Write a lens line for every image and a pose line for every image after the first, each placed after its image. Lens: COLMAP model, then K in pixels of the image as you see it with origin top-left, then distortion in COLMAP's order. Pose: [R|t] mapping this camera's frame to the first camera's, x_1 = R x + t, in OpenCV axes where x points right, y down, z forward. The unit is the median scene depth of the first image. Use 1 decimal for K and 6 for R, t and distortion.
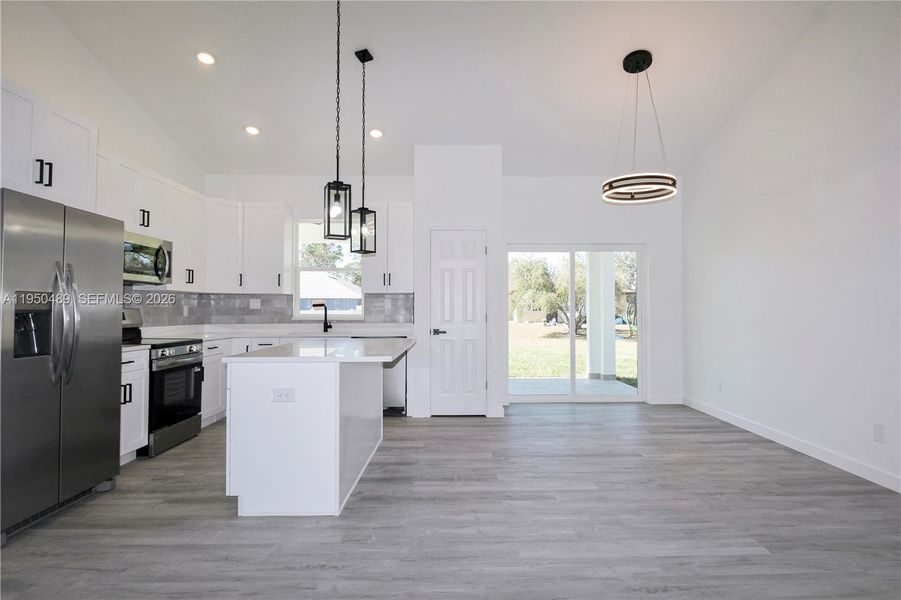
lens RADIAL K [[501.1, 0, 470.4], [0, 501.1, 297.5], [0, 0, 1]] dist [-0.001277, -0.000901]
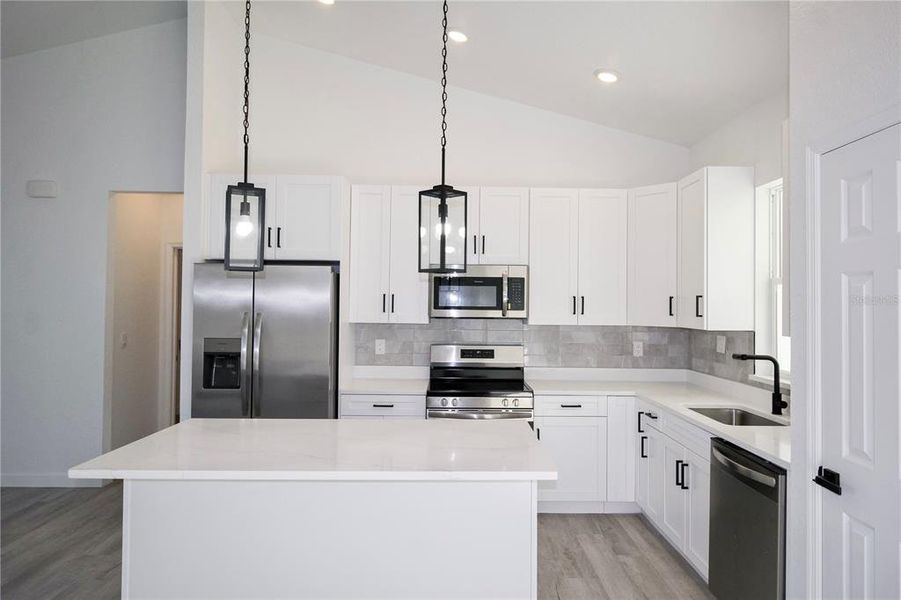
lens RADIAL K [[582.5, 0, 465.3], [0, 582.5, 294.8], [0, 0, 1]] dist [0.007492, 0.000820]
pose [[-0.013464, -0.018449, -0.999739, 0.335972], [0.014593, 0.999720, -0.018645, -0.047277], [0.999803, -0.014841, -0.013191, 0.897473]]
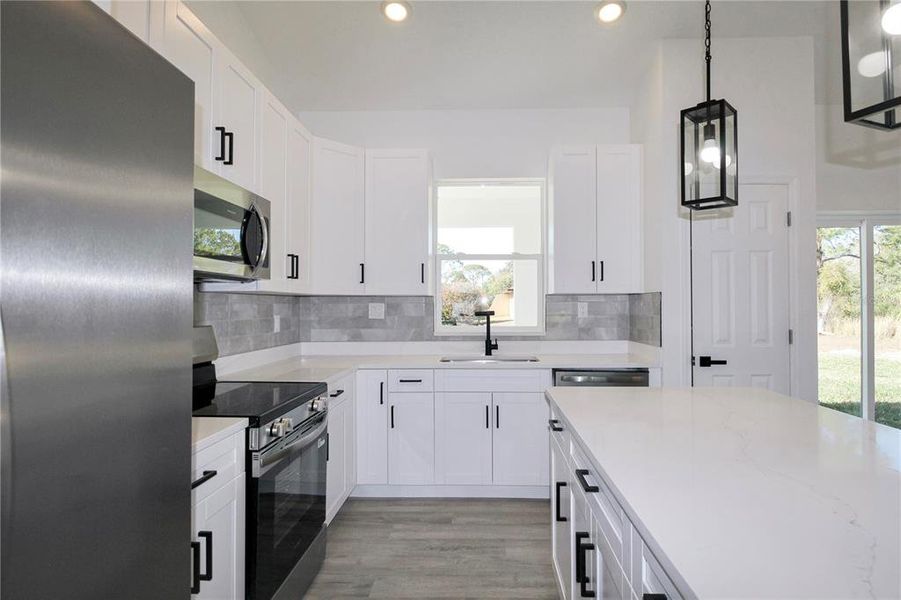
lens RADIAL K [[484.1, 0, 466.9], [0, 484.1, 298.7], [0, 0, 1]] dist [-0.001881, -0.001887]
pose [[0.997983, -0.003681, -0.063370, -0.347830], [0.004264, 0.999950, 0.009068, -0.010346], [0.063333, -0.009320, 0.997949, 0.489004]]
